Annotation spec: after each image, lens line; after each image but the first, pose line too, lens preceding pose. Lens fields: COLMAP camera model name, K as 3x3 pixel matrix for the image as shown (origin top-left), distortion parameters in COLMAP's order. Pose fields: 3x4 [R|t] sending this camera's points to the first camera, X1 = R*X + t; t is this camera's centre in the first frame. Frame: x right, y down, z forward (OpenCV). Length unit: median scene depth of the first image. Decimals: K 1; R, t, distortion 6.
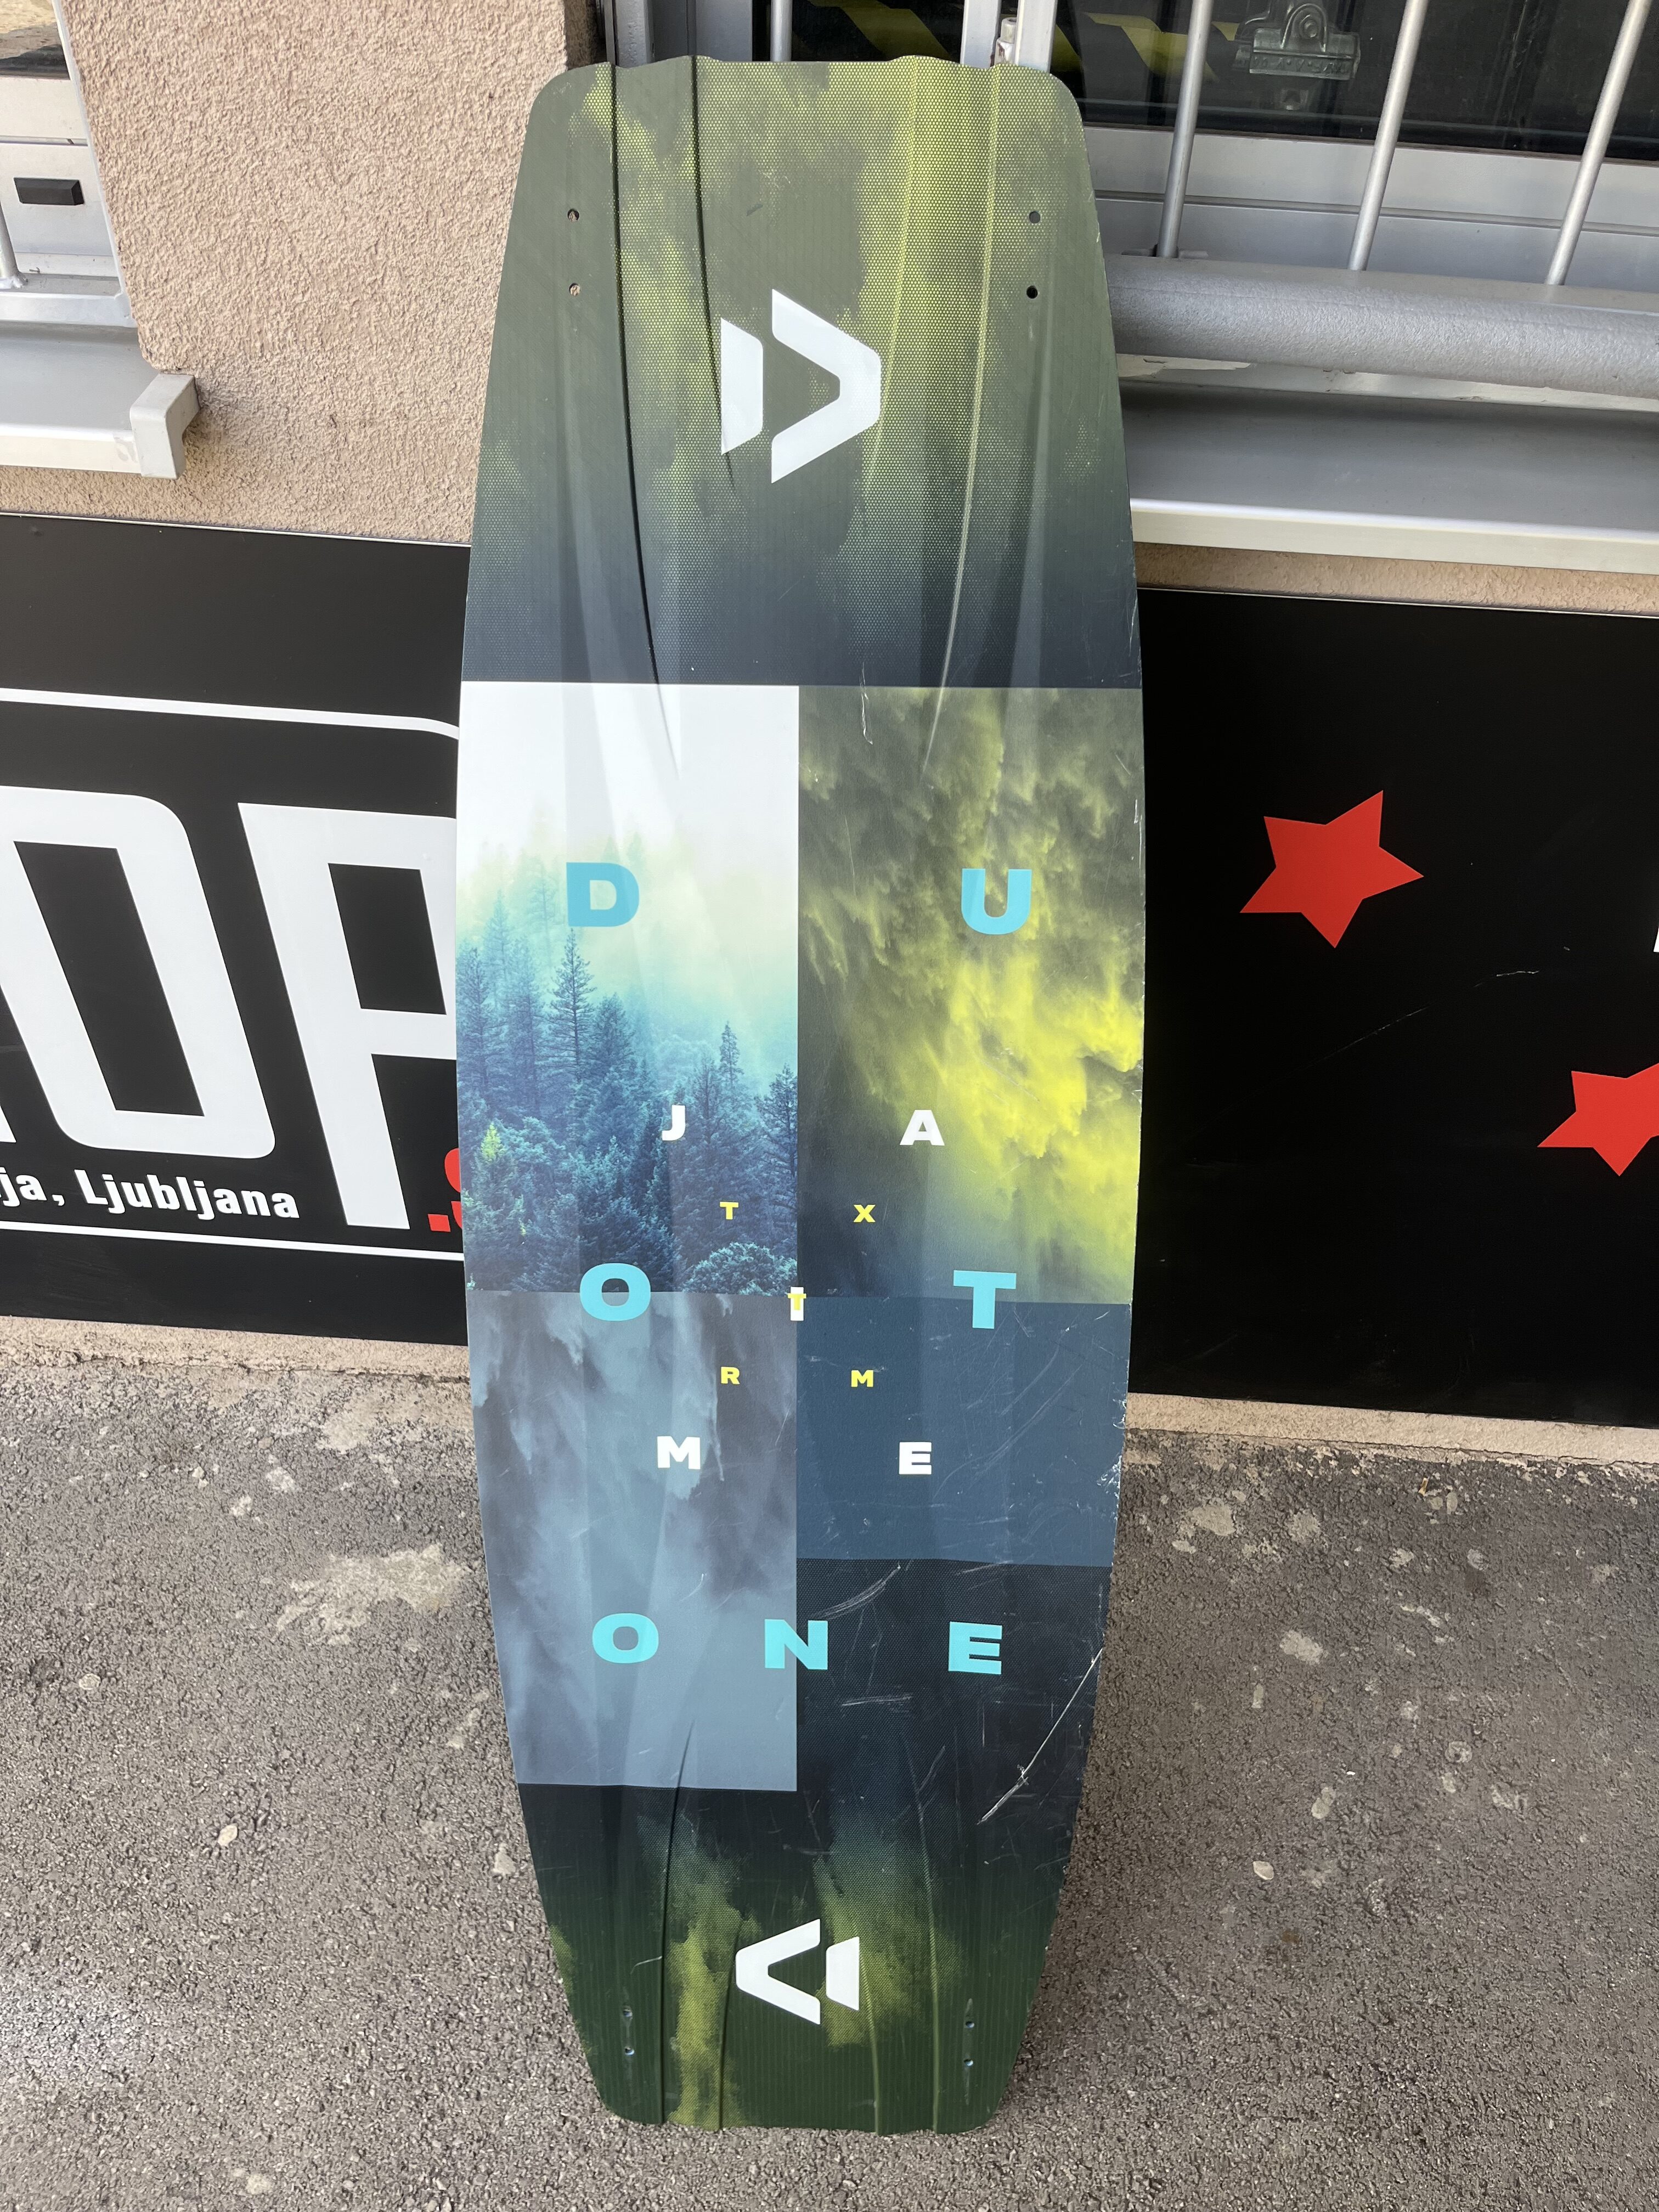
lens RADIAL K [[1683.2, 0, 848.6], [0, 1683.2, 1123.6], [0, 0, 1]] dist [0.066045, -0.091003]
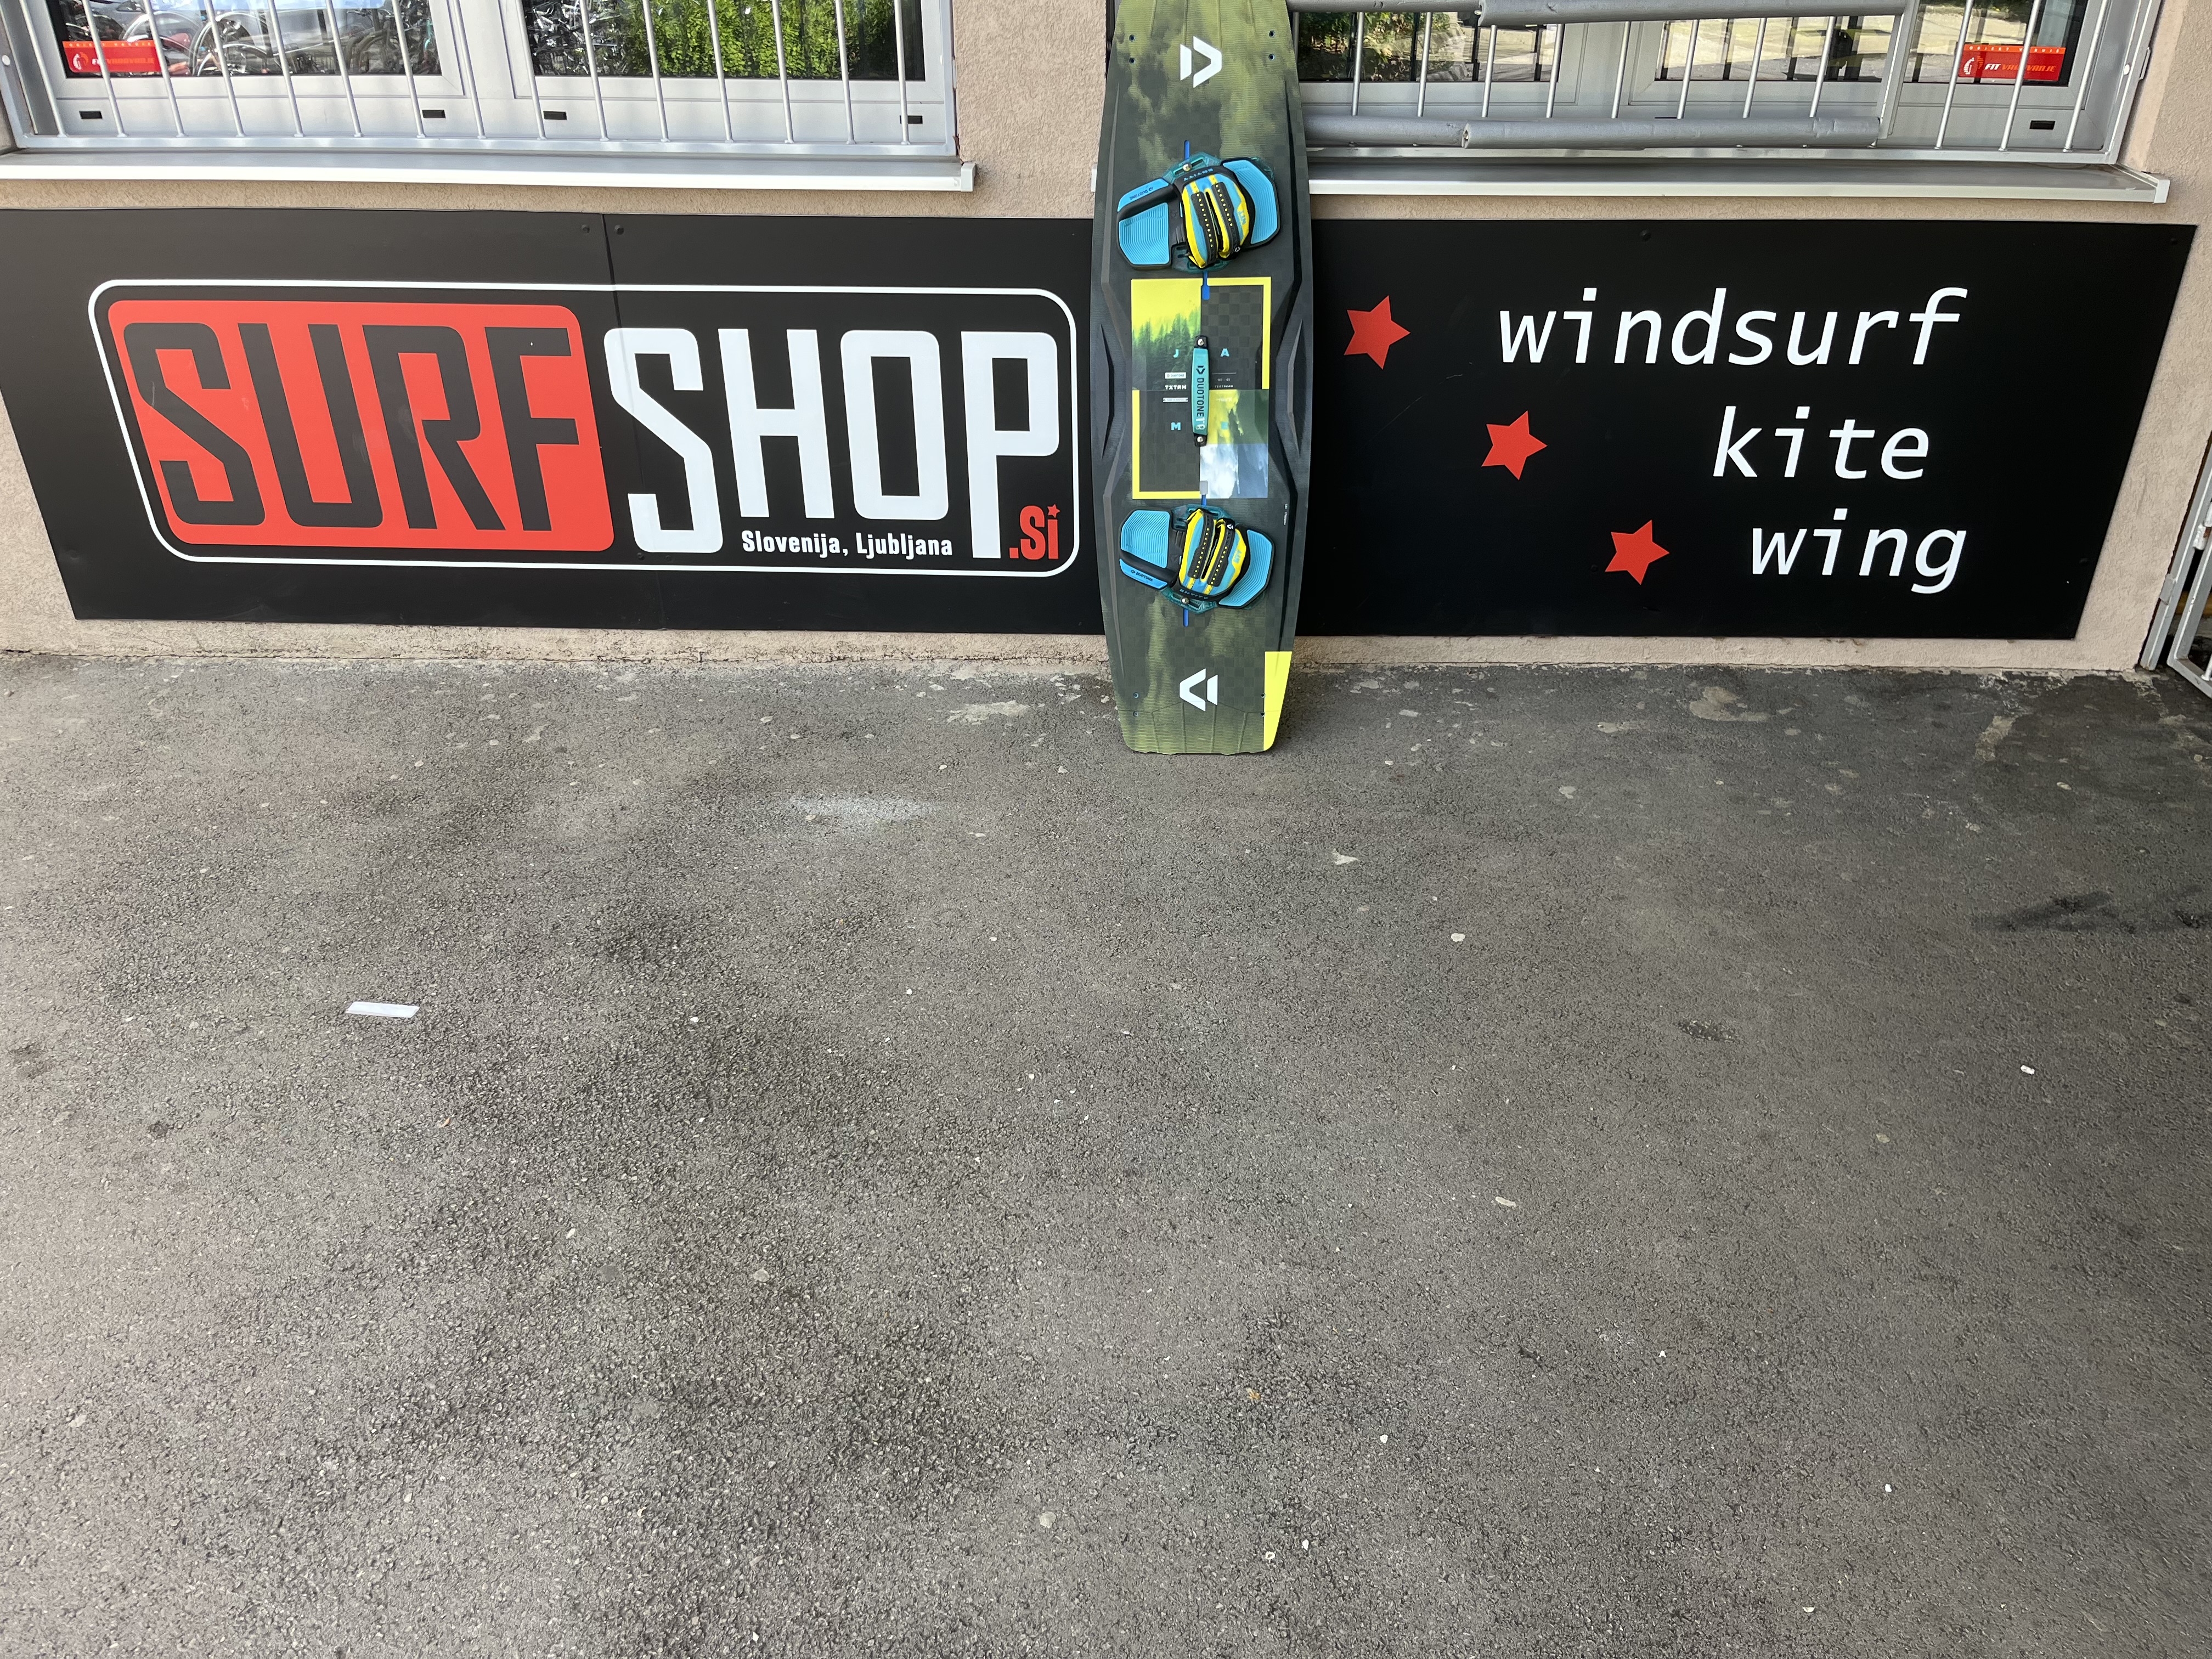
lens RADIAL K [[1683.2, 0, 1114.7], [0, 1683.2, 825.4], [0, 0, 1]] dist [0.066045, -0.091003]
pose [[0.999217, -0.038959, -0.006950, -0.115199], [0.036092, 0.969171, -0.243733, 1.049053], [0.016231, 0.243291, 0.969817, -1.188987]]
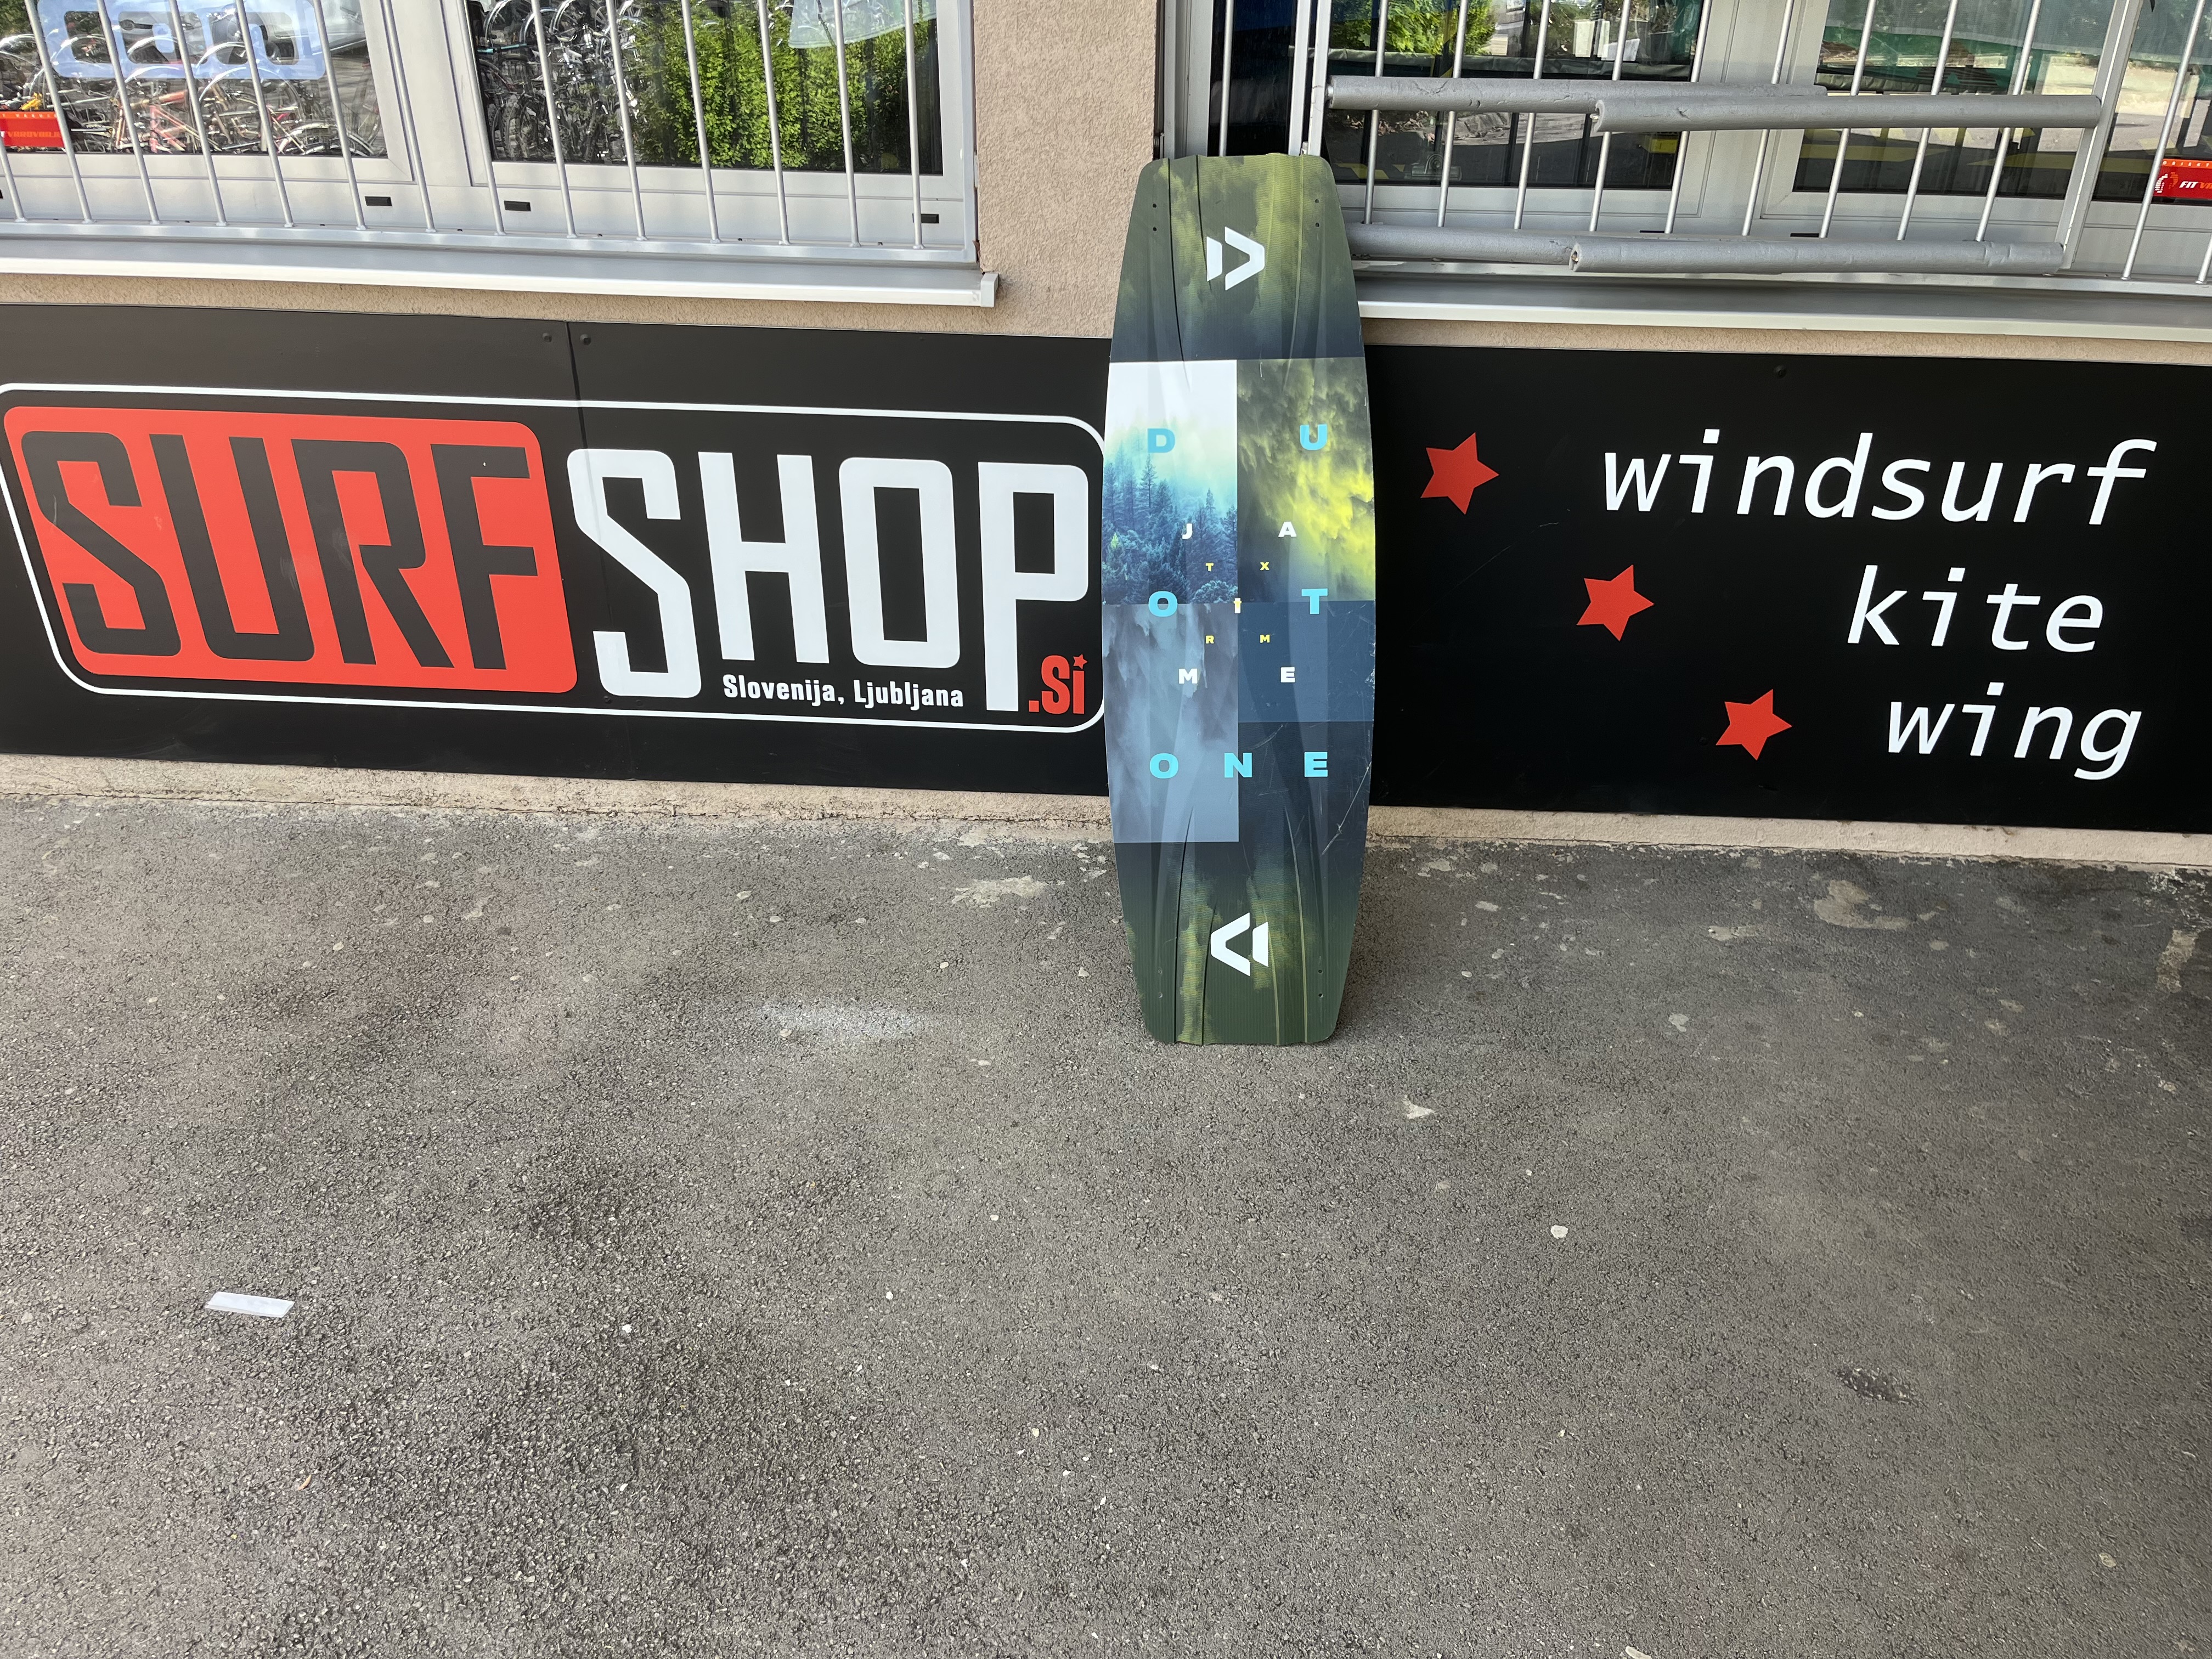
lens RADIAL K [[1683.2, 0, 1117.7], [0, 1683.2, 813.4], [0, 0, 1]] dist [0.066045, -0.091003]
pose [[0.999699, -0.017346, -0.017356, -0.121890], [0.012237, 0.965508, -0.260084, 0.750636], [0.021269, 0.259793, 0.965430, -0.933622]]
